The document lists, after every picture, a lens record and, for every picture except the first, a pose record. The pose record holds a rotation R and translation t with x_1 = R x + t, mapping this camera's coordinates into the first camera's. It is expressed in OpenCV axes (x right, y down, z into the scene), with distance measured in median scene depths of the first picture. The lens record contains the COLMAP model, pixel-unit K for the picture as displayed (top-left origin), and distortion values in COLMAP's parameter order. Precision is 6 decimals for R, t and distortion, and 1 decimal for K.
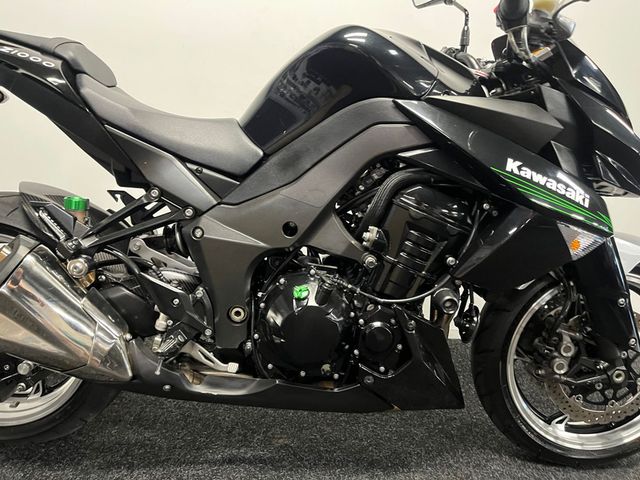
lens RADIAL K [[482.9, 0, 320.0], [0, 482.9, 240.0], [0, 0, 1]] dist [0.080546, -0.104893]
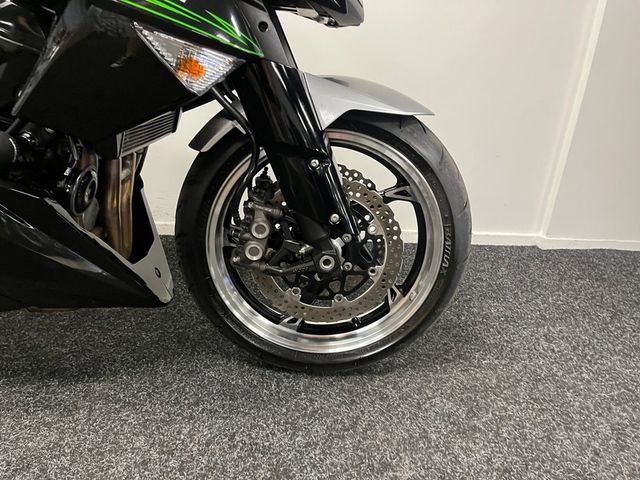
lens RADIAL K [[487.1, 0, 320.8], [0, 487.1, 243.6], [0, 0, 1]] dist [0.081138, -0.120035]
pose [[0.999807, -0.004502, 0.019144, 0.647554], [0.001310, 0.986528, 0.163586, 0.131722], [-0.019622, -0.163529, 0.986343, 0.254628]]
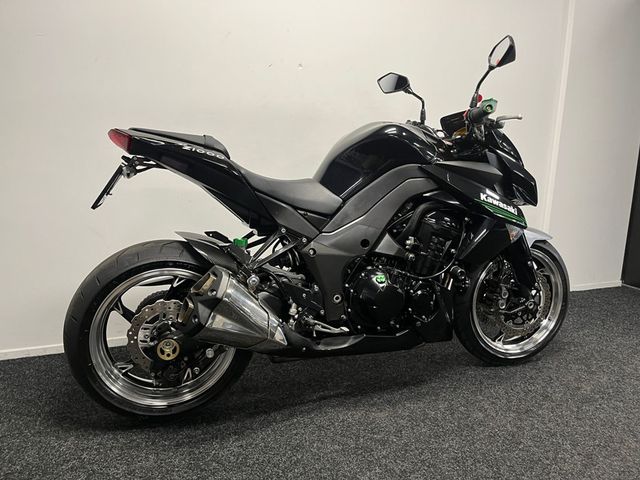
lens RADIAL K [[487.1, 0, 320.8], [0, 487.1, 243.6], [0, 0, 1]] dist [0.081138, -0.120035]
pose [[0.952537, -0.109593, 0.284013, -0.682987], [0.113280, 0.993557, 0.003460, -0.044692], [-0.282563, 0.028877, 0.958814, -0.580706]]
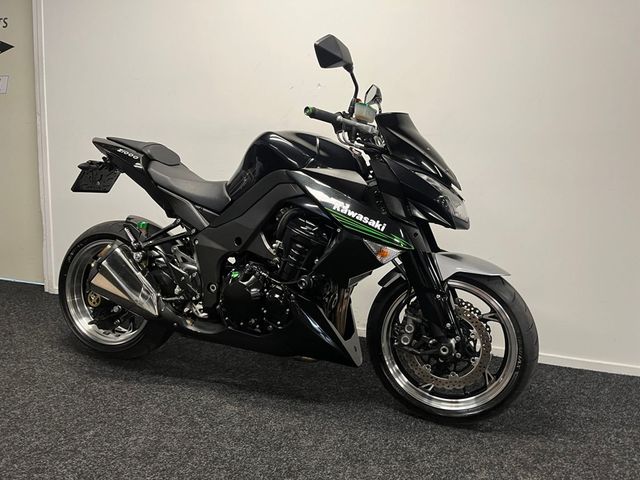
lens RADIAL K [[487.1, 0, 320.8], [0, 487.1, 243.6], [0, 0, 1]] dist [0.081138, -0.120035]
pose [[0.937923, 0.029526, -0.345584, 0.842624], [-0.063366, 0.994188, -0.087035, 0.123979], [0.341006, 0.103531, 0.934343, -0.586810]]
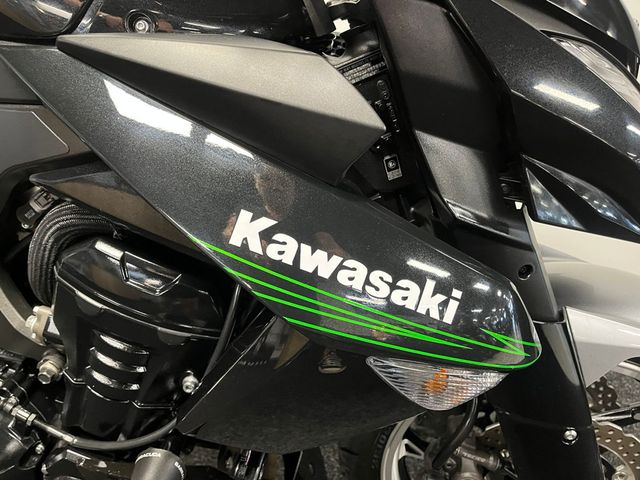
lens RADIAL K [[487.1, 0, 320.8], [0, 487.1, 243.6], [0, 0, 1]] dist [0.081138, -0.120035]
pose [[0.989421, 0.034160, -0.140996, 0.447847], [0.005296, 0.962730, 0.270413, -0.218594], [0.144978, -0.268298, 0.952364, 0.556721]]
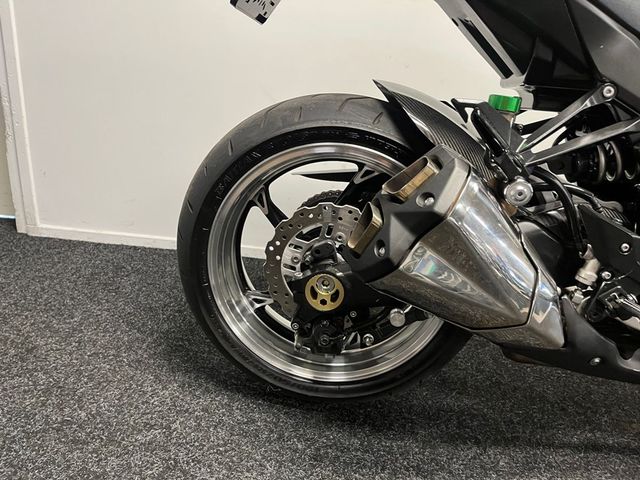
lens RADIAL K [[487.1, 0, 320.8], [0, 487.1, 243.6], [0, 0, 1]] dist [0.081138, -0.120035]
pose [[0.992094, 0.058652, -0.110949, -0.656803], [-0.044708, 0.991245, 0.124234, 0.050921], [0.117265, -0.118292, 0.986030, 0.228248]]
